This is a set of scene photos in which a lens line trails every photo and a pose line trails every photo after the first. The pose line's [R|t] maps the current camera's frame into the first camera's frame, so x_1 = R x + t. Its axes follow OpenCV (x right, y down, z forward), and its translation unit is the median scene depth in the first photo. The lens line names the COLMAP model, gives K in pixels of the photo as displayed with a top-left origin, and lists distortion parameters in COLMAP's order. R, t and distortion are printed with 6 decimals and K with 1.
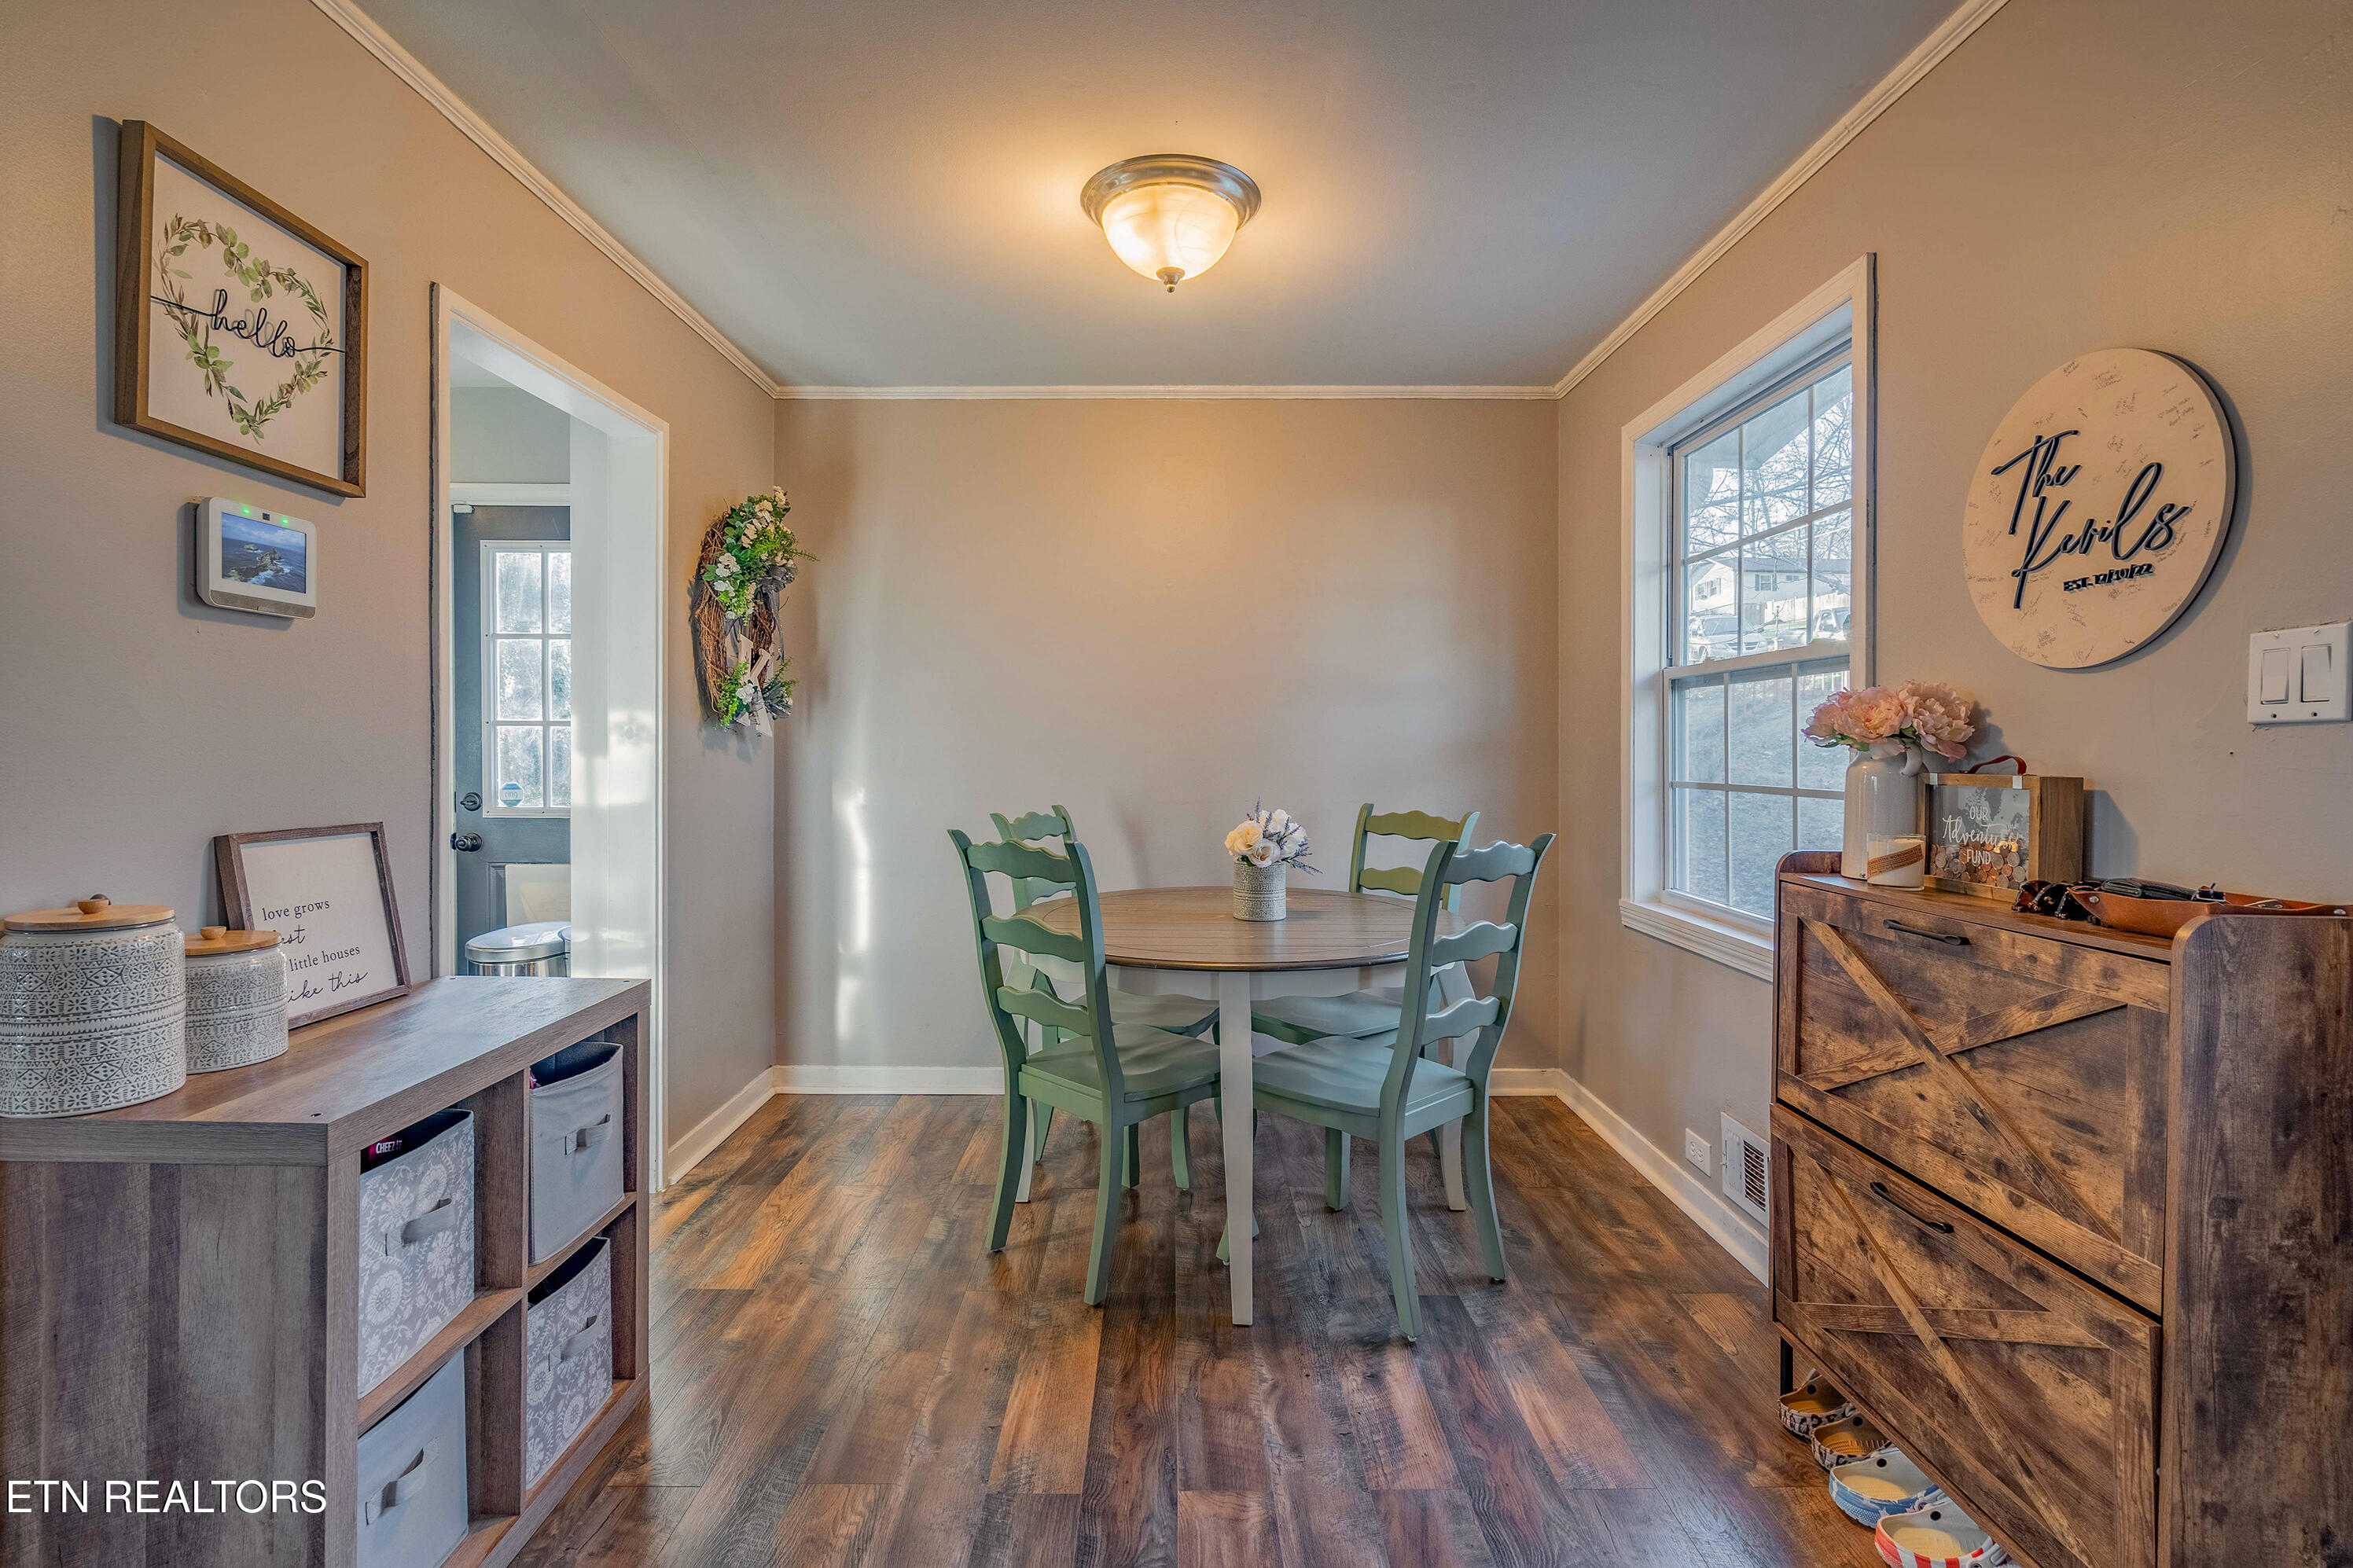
lens RADIAL K [[1086.4, 0, 1107.7], [0, 1086.4, 746.4], [0, 0, 1]] dist [-0.003333, 0.000441]
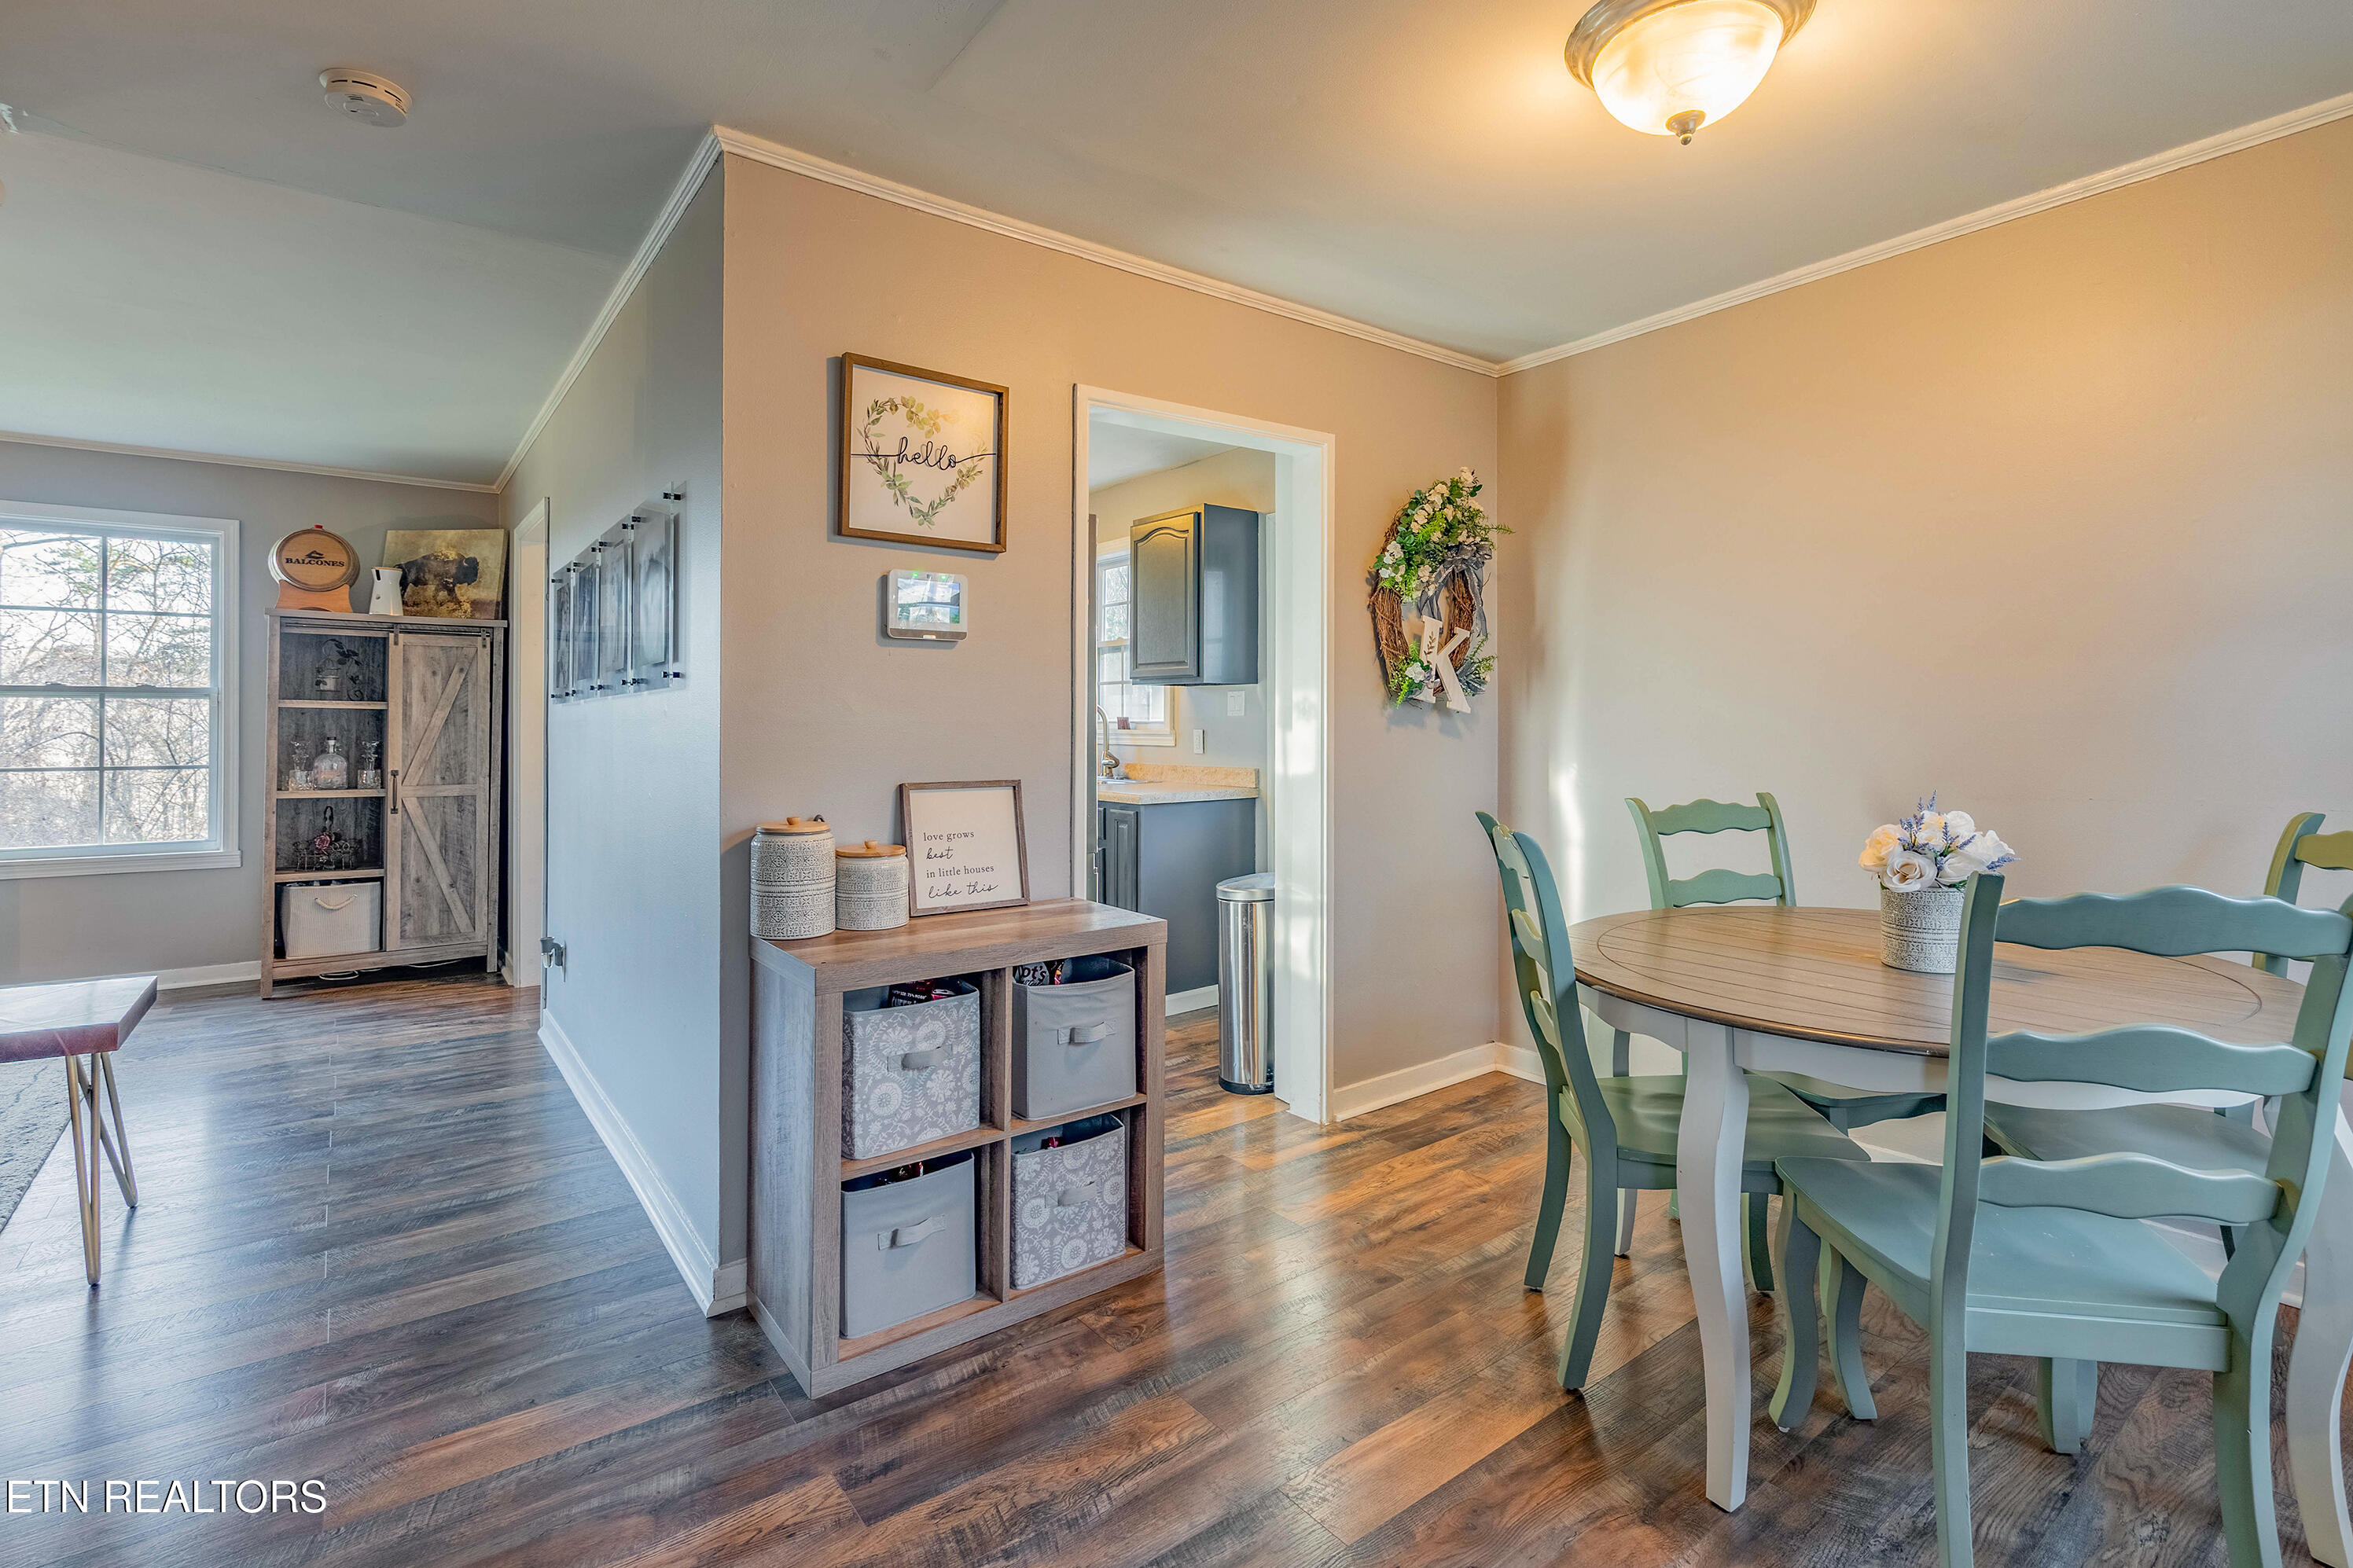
lens RADIAL K [[1086.4, 0, 1220.2], [0, 1086.4, 700.2], [0, 0, 1]] dist [-0.003333, 0.000441]
pose [[0.622144, -0.023900, -0.782538, 0.621305], [0.008726, 0.999684, -0.023594, 0.002216], [0.782855, 0.007850, 0.622155, 0.339453]]
